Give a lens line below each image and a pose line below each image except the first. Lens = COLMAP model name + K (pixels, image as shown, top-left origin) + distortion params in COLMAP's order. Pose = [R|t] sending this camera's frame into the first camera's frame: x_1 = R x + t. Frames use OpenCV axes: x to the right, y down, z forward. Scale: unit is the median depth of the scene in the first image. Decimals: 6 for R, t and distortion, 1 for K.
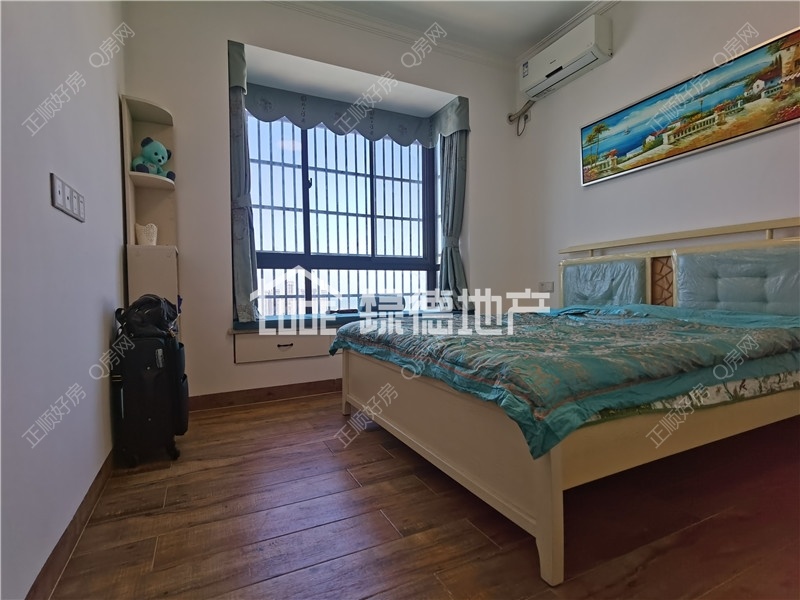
lens RADIAL K [[414.9, 0, 399.1], [0, 414.9, 294.3], [0, 0, 1]] dist [-0.000181, 0.001162]
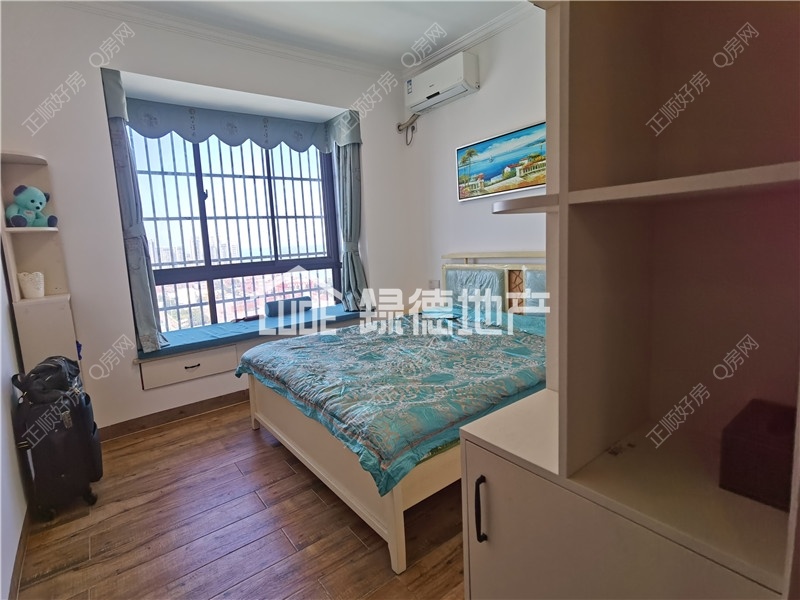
lens RADIAL K [[411.7, 0, 402.8], [0, 411.7, 286.9], [0, 0, 1]] dist [0.003431, 0.002773]
pose [[0.978376, -0.057558, 0.198666, 0.057797], [0.037977, 0.994161, 0.101002, -0.177833], [-0.203319, -0.091273, 0.974849, -0.133140]]
